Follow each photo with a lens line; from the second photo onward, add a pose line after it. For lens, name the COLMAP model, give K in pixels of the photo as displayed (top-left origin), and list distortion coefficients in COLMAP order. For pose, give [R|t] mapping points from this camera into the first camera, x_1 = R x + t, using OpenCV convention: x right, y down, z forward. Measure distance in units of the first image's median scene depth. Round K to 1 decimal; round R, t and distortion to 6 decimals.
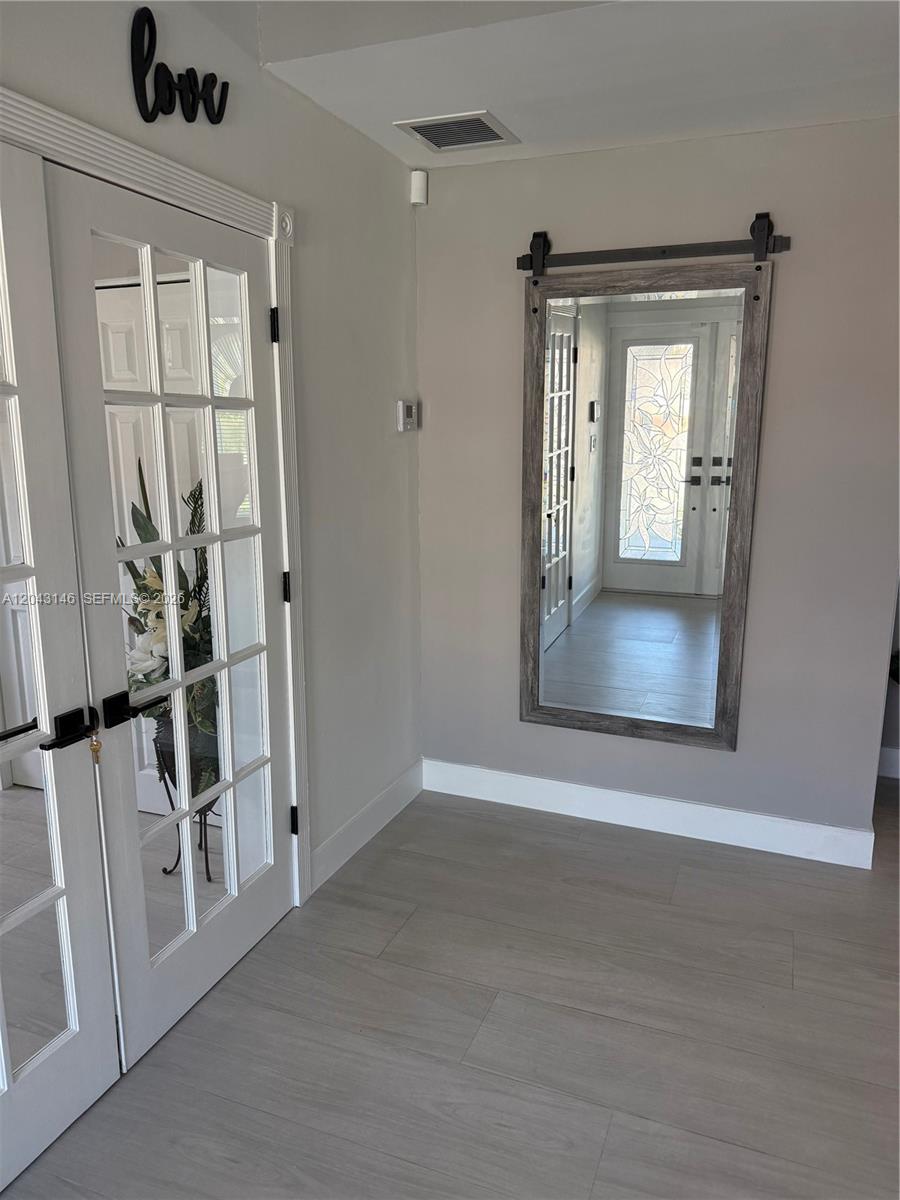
lens RADIAL K [[850.6, 0, 450.0], [0, 850.6, 600.0], [0, 0, 1]] dist [-0.002117, -0.006396]
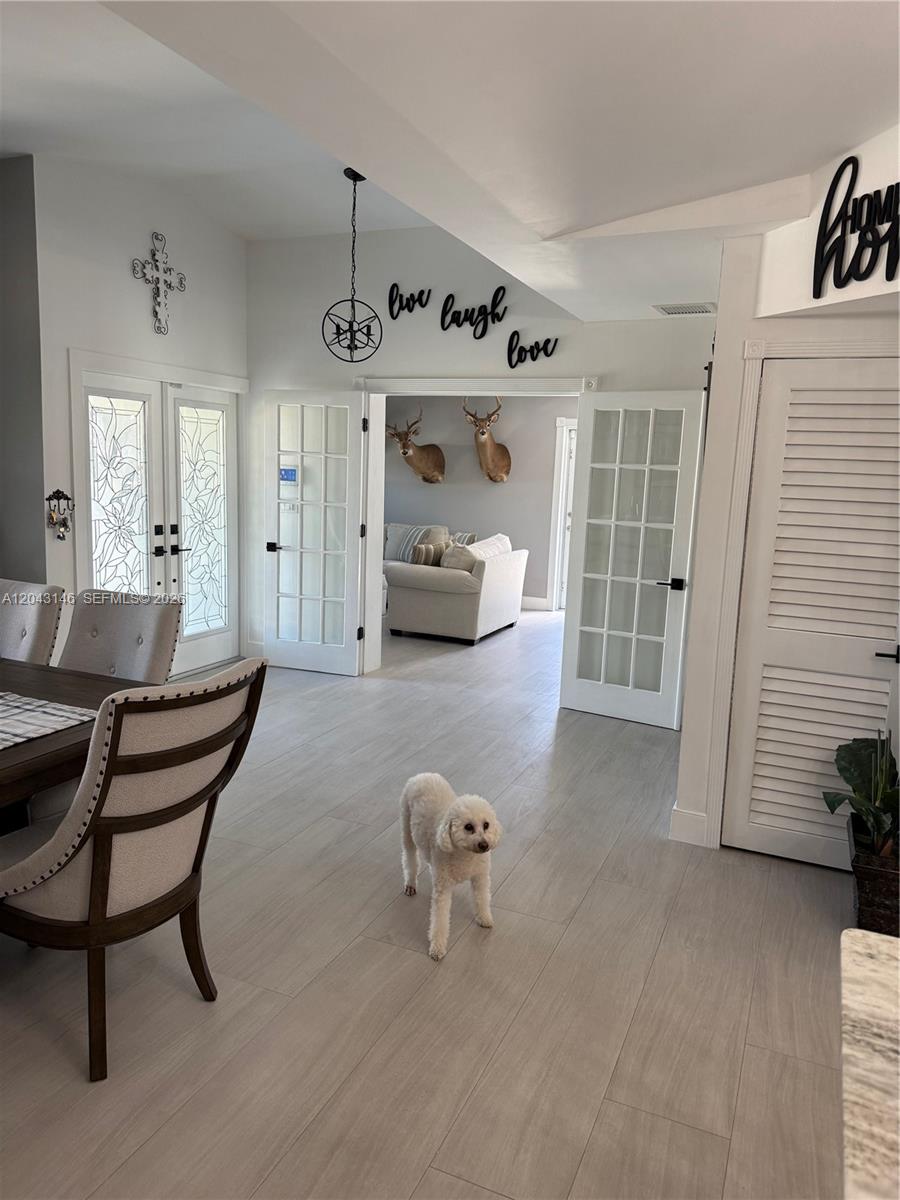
lens RADIAL K [[831.9, 0, 450.0], [0, 831.9, 600.0], [0, 0, 1]] dist [0.007191, 0.000126]
pose [[-0.041971, 0.156796, -0.986739, 2.378420], [-0.235848, 0.958144, 0.162284, -0.195317], [0.970883, 0.239532, -0.003234, 0.907128]]
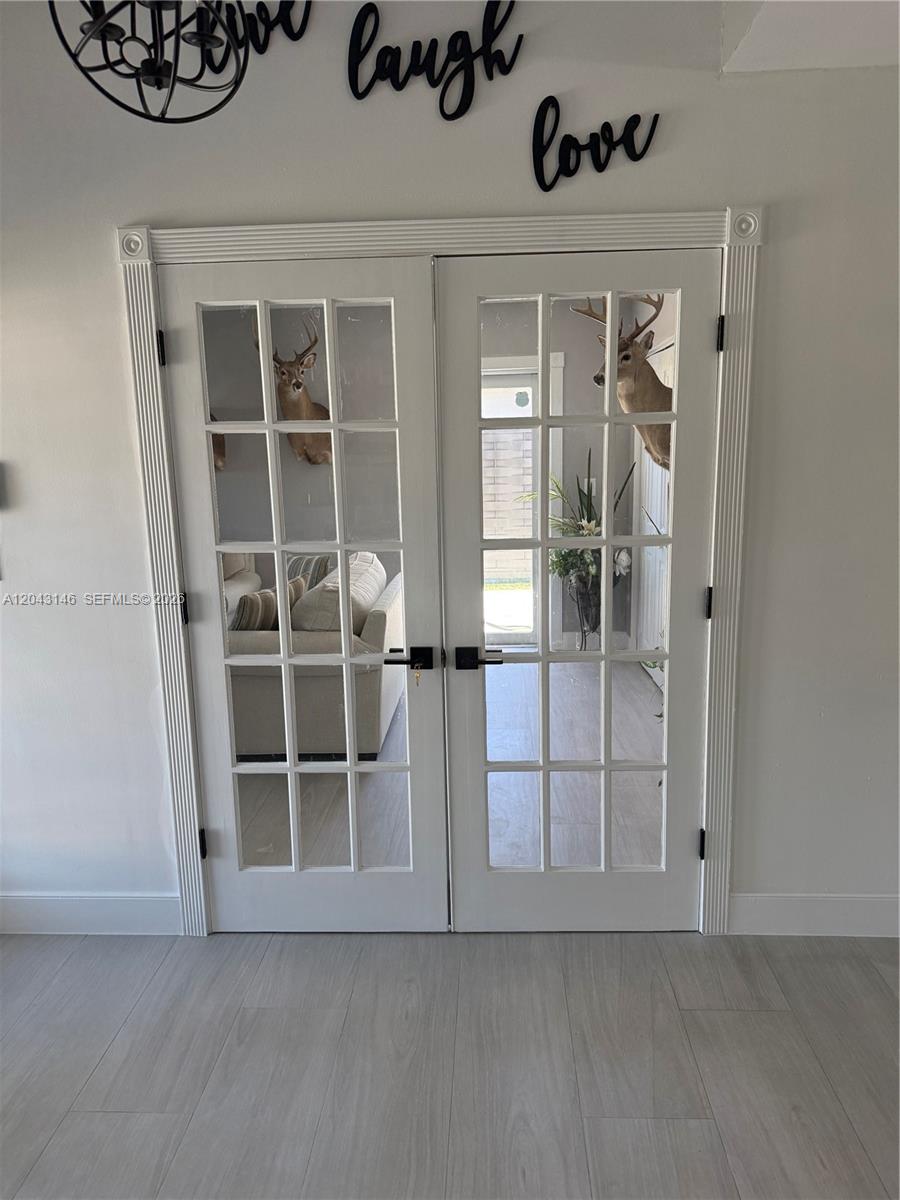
lens RADIAL K [[850.6, 0, 450.0], [0, 850.6, 600.0], [0, 0, 1]] dist [-0.002117, -0.006396]
pose [[0.318470, 0.167598, -0.932999, 0.757789], [-0.165608, 0.978946, 0.119323, -0.105018], [0.933355, 0.116512, 0.339520, 0.483541]]
